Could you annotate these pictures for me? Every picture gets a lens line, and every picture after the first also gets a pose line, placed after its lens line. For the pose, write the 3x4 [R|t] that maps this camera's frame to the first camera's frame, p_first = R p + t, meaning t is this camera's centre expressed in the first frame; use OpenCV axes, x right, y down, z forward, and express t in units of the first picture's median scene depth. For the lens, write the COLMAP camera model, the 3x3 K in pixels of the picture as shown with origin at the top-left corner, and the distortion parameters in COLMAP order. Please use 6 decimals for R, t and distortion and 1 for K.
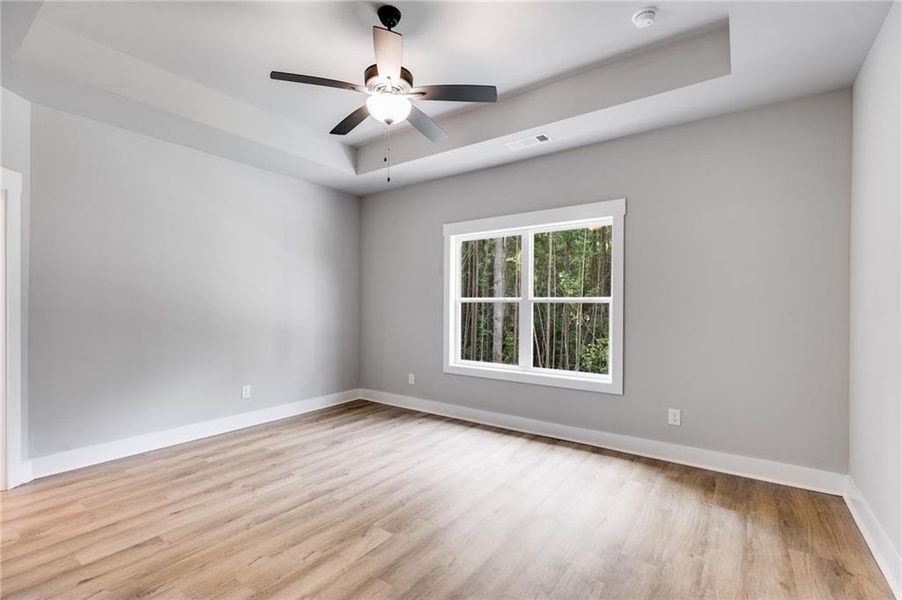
lens RADIAL K [[405.8, 0, 449.3], [0, 405.8, 301.3], [0, 0, 1]] dist [0.009570, -0.003839]
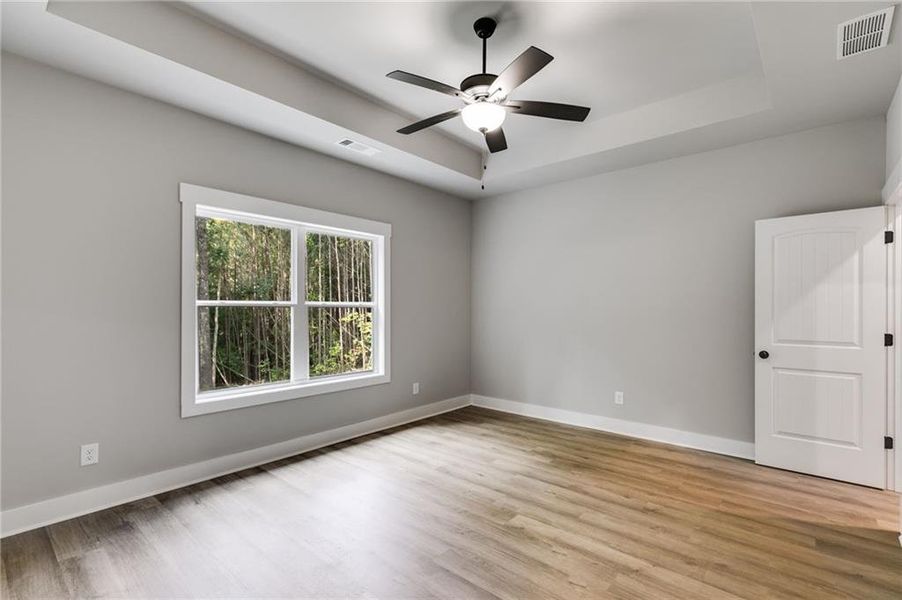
lens RADIAL K [[418.3, 0, 467.5], [0, 418.3, 307.1], [0, 0, 1]] dist [0.013899, -0.000485]
pose [[0.067545, 0.002587, 0.997713, -0.776471], [-0.007637, 0.999969, -0.002076, 0.002421], [-0.997687, -0.007479, 0.067562, 0.634553]]
